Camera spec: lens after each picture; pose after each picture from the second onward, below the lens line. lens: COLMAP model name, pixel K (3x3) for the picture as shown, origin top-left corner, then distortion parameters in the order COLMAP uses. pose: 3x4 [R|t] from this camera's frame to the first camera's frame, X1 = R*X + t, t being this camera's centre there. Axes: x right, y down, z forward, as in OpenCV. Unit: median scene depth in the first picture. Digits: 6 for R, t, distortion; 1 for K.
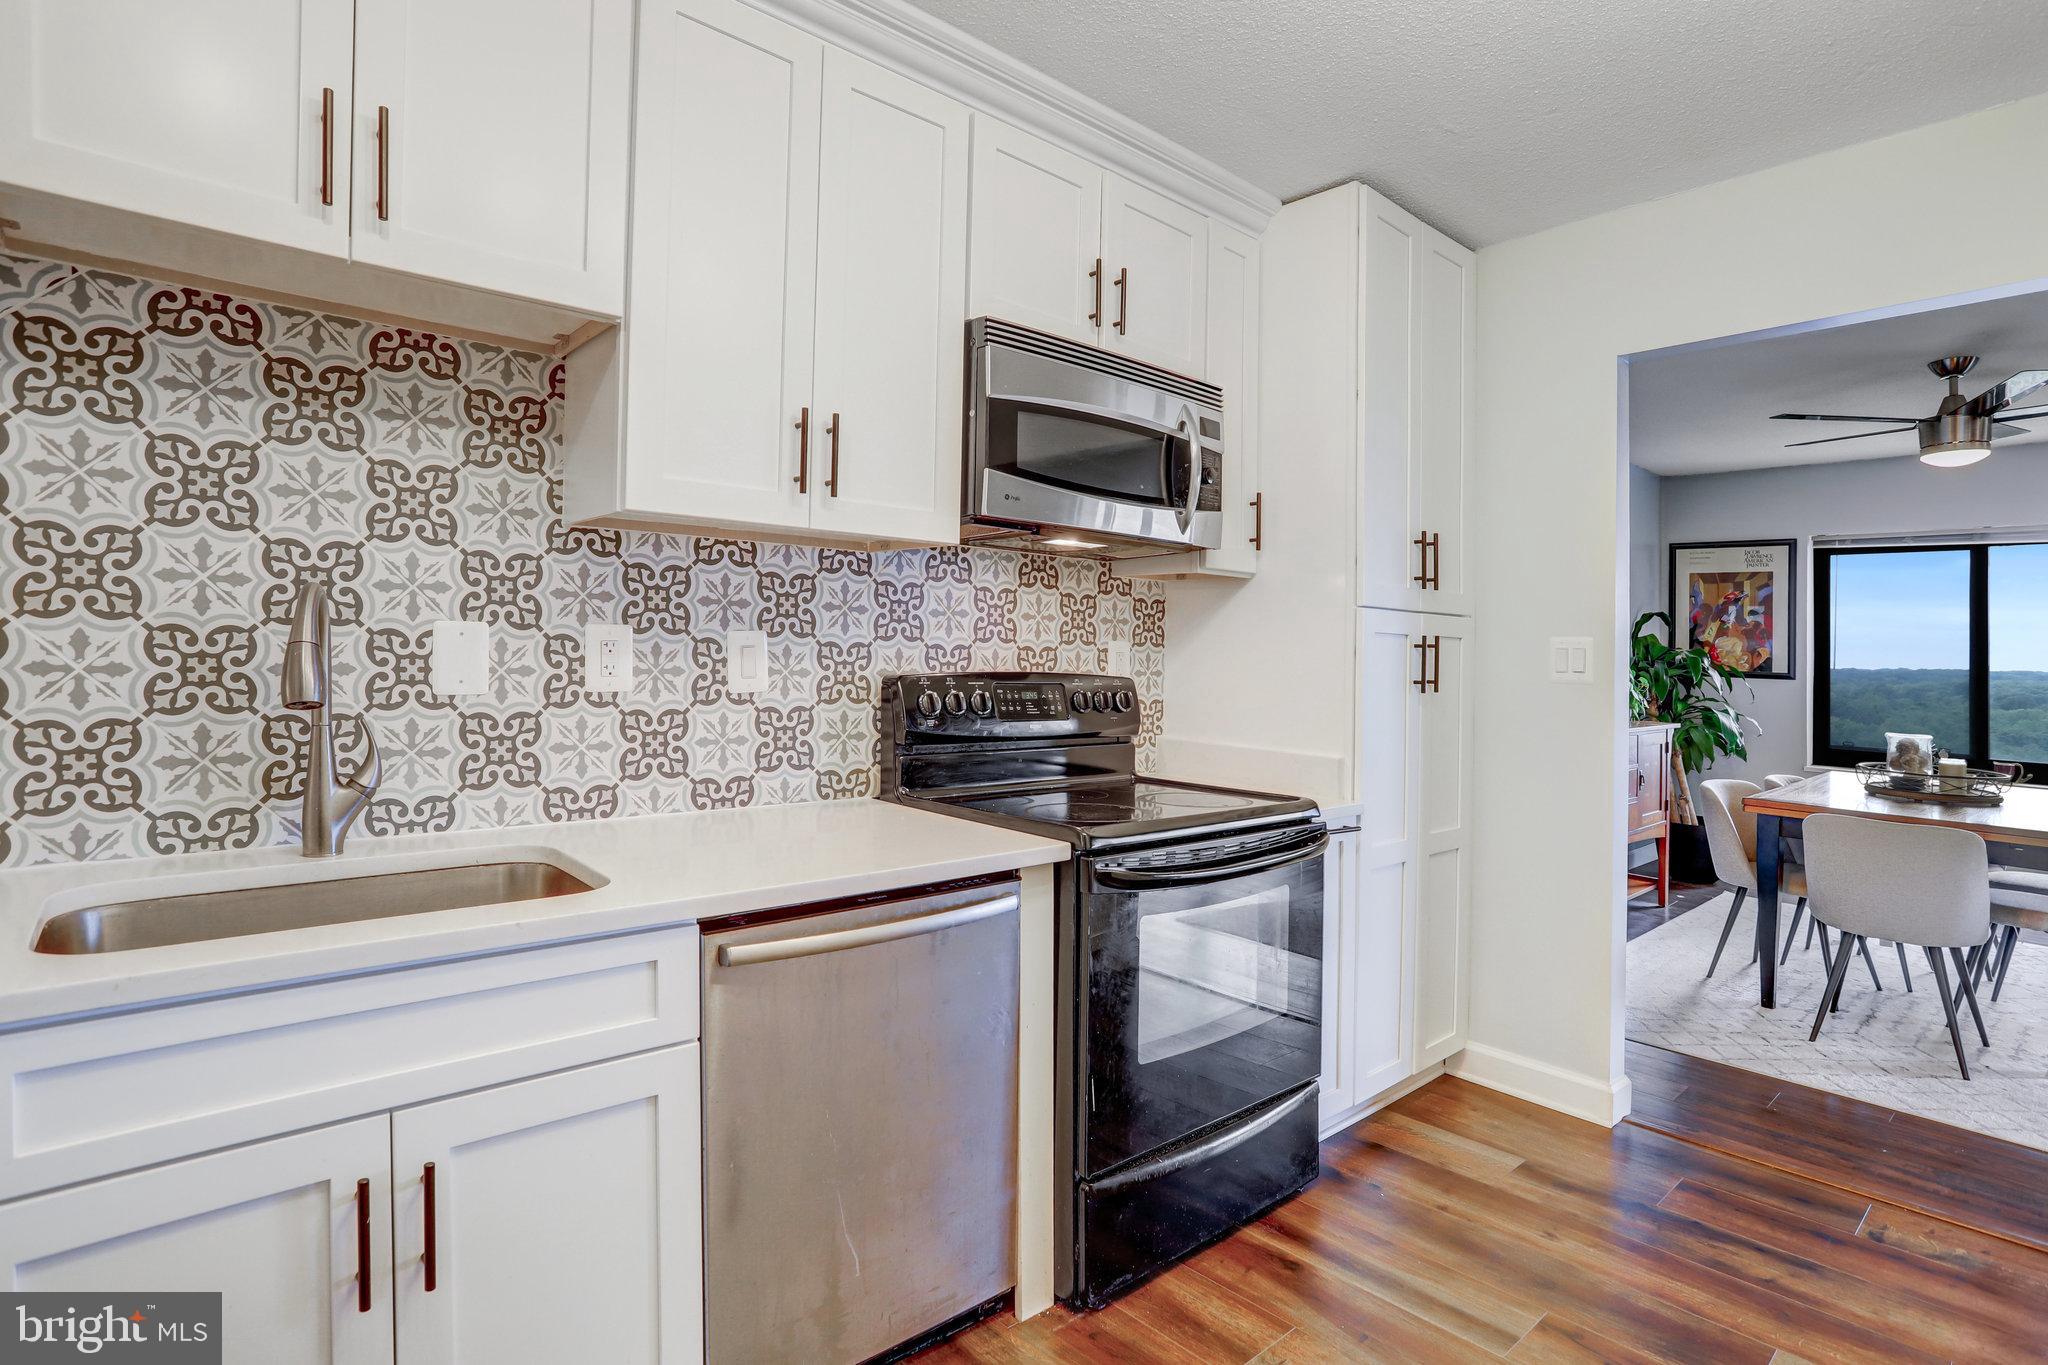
lens RADIAL K [[1013.1, 0, 1030.7], [0, 1013.1, 693.3], [0, 0, 1]] dist [-0.102058, 0.054978]
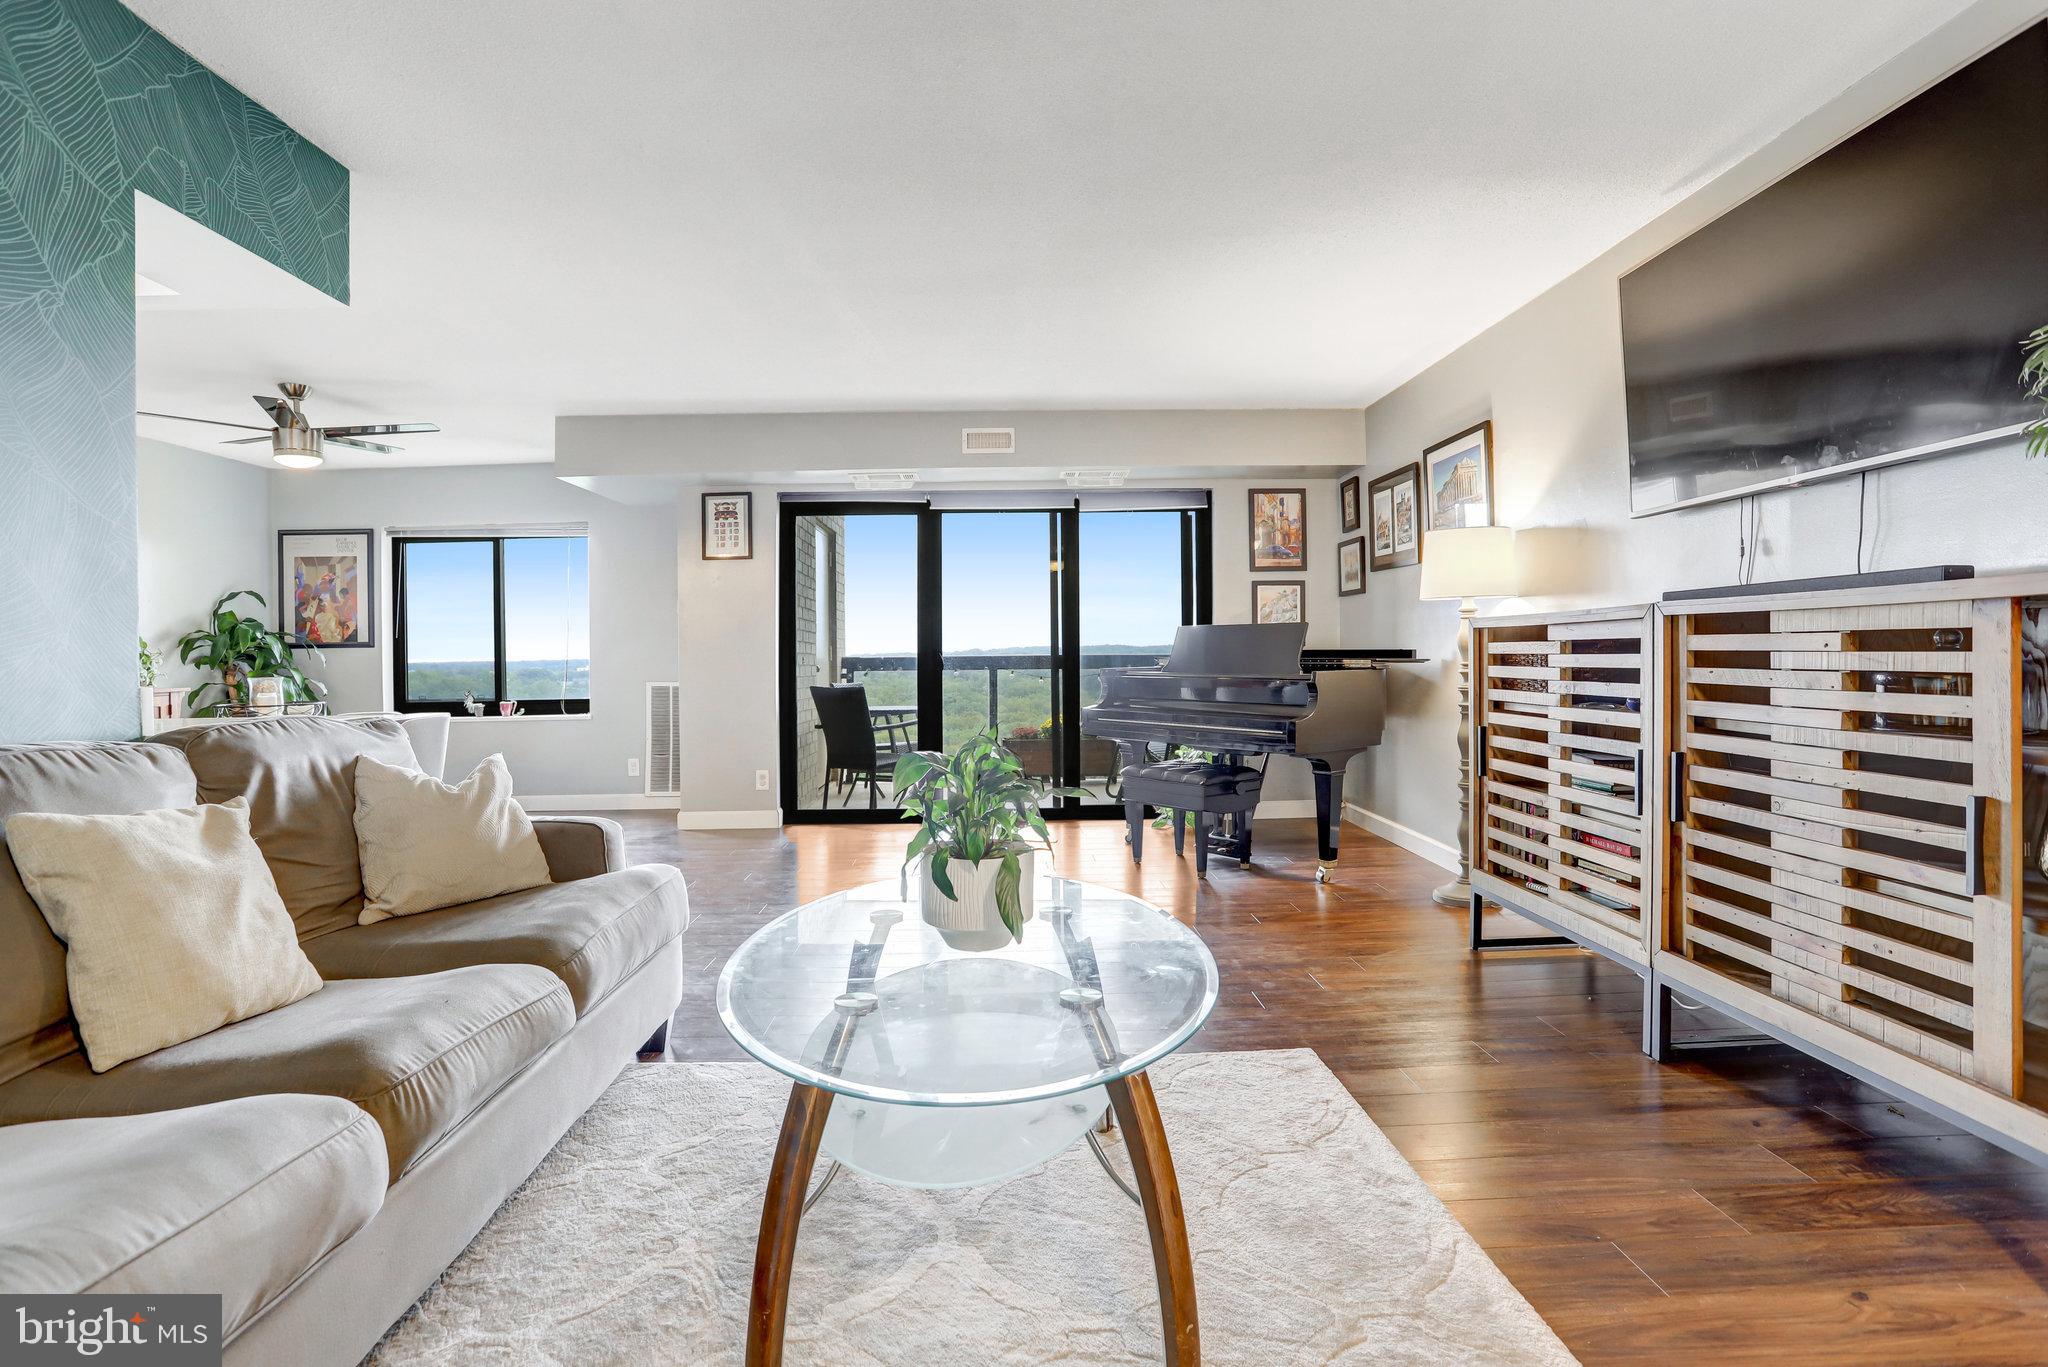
lens RADIAL K [[1024.5, 0, 1028.3], [0, 1024.5, 672.4], [0, 0, 1]] dist [-0.066975, 0.025342]
pose [[0.640983, -0.051291, 0.765839, 0.845249], [0.067945, 0.997639, 0.009948, 0.137581], [-0.764542, 0.045658, 0.642955, -0.928140]]
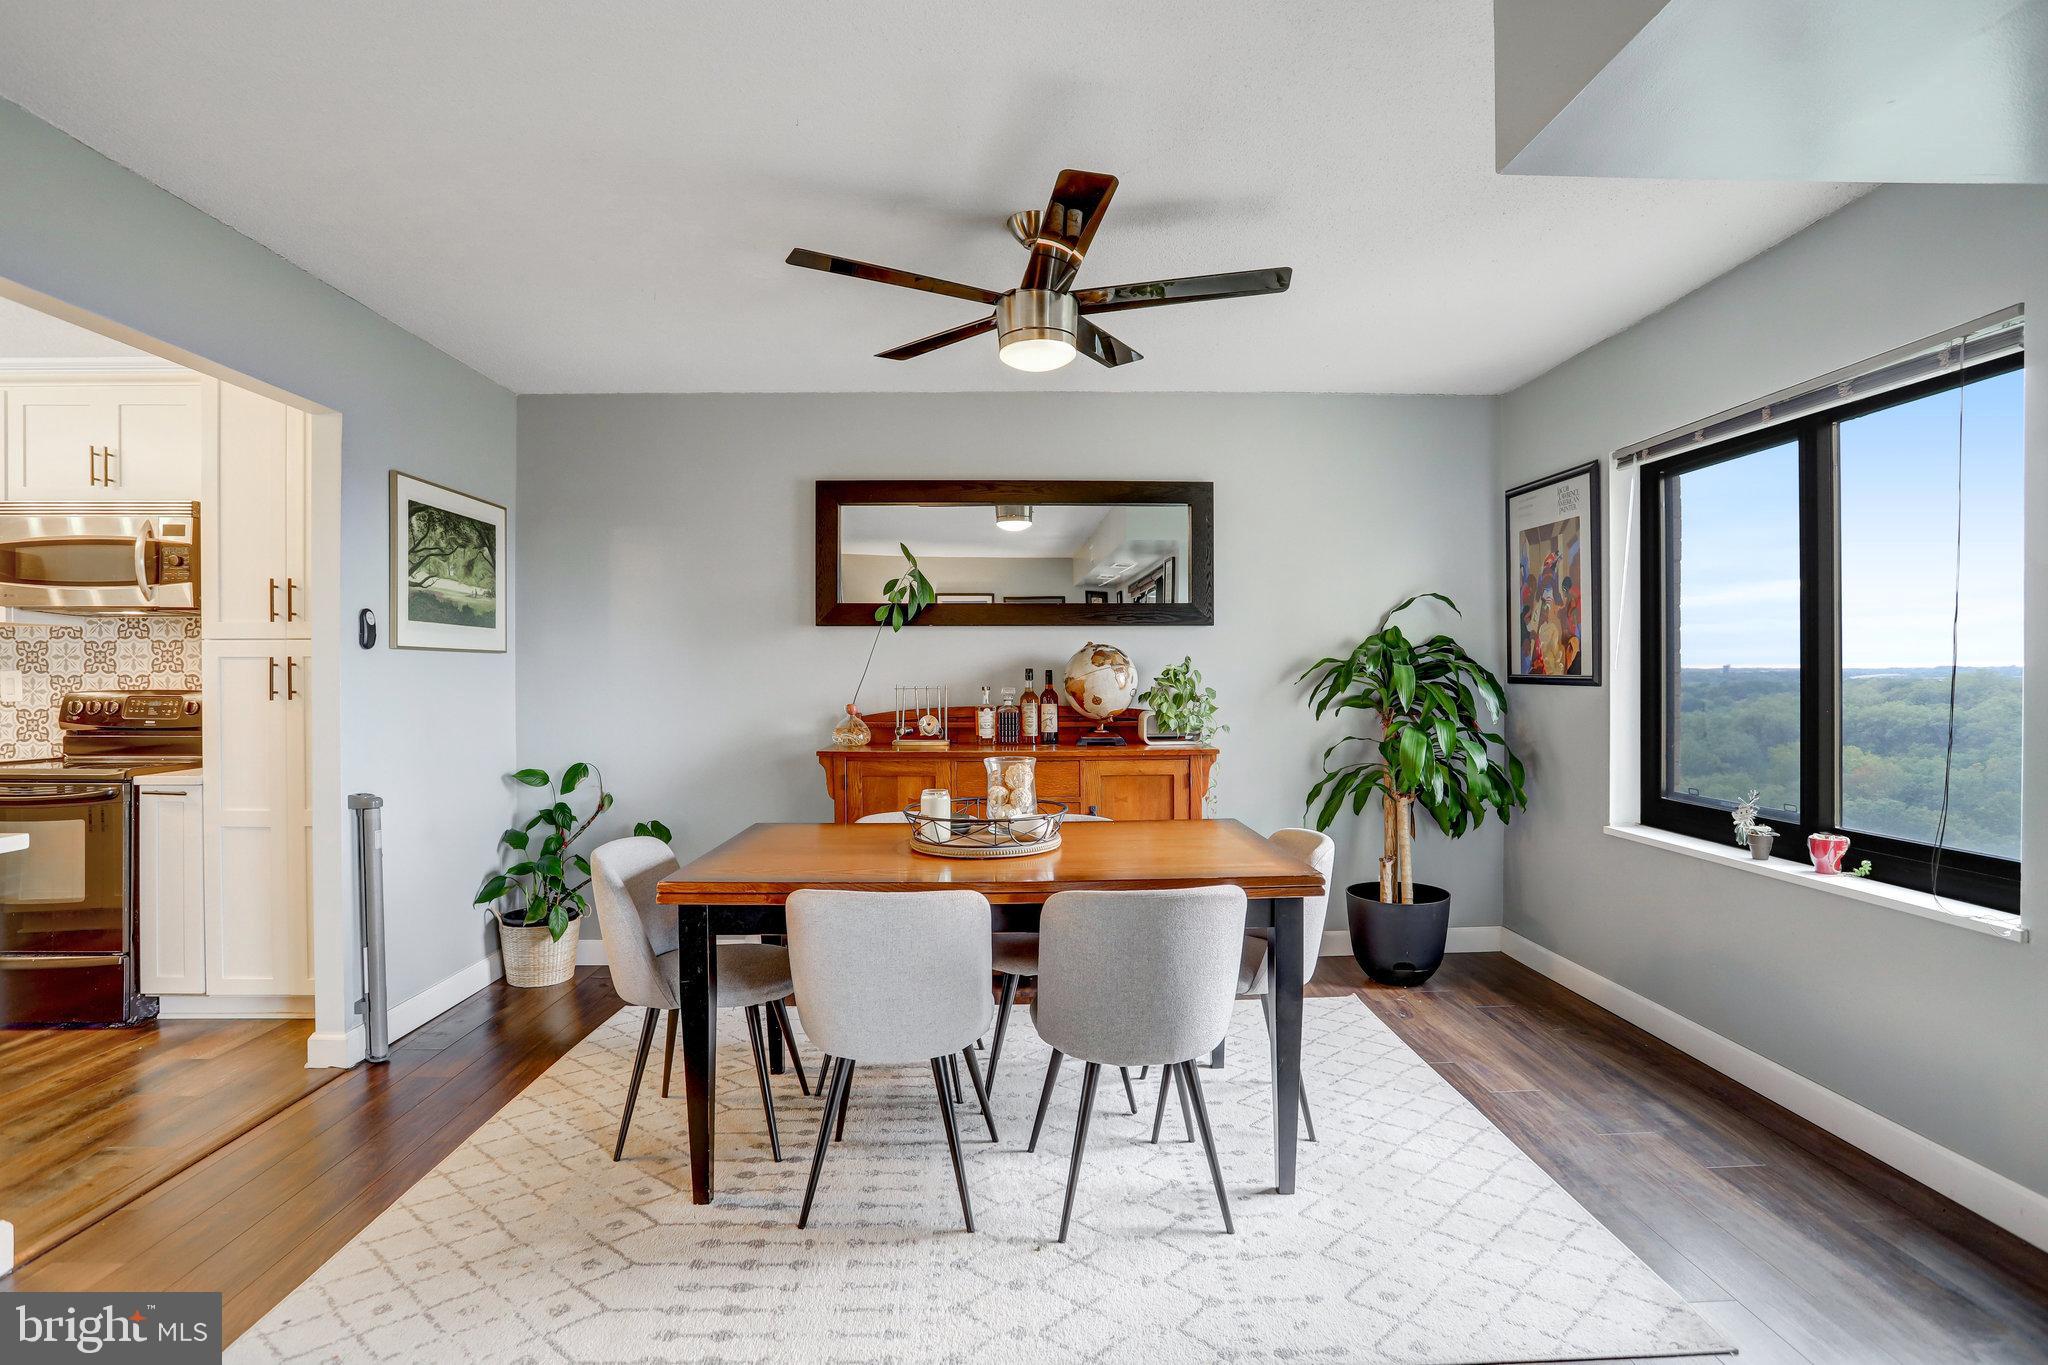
lens RADIAL K [[1020.9, 0, 1065.1], [0, 1020.9, 680.8], [0, 0, 1]] dist [-0.066647, 0.021834]
pose [[0.778718, -0.029270, -0.626691, 2.155273], [-0.004875, 0.998599, -0.052698, 0.041605], [0.627356, 0.044092, 0.777484, 0.680921]]
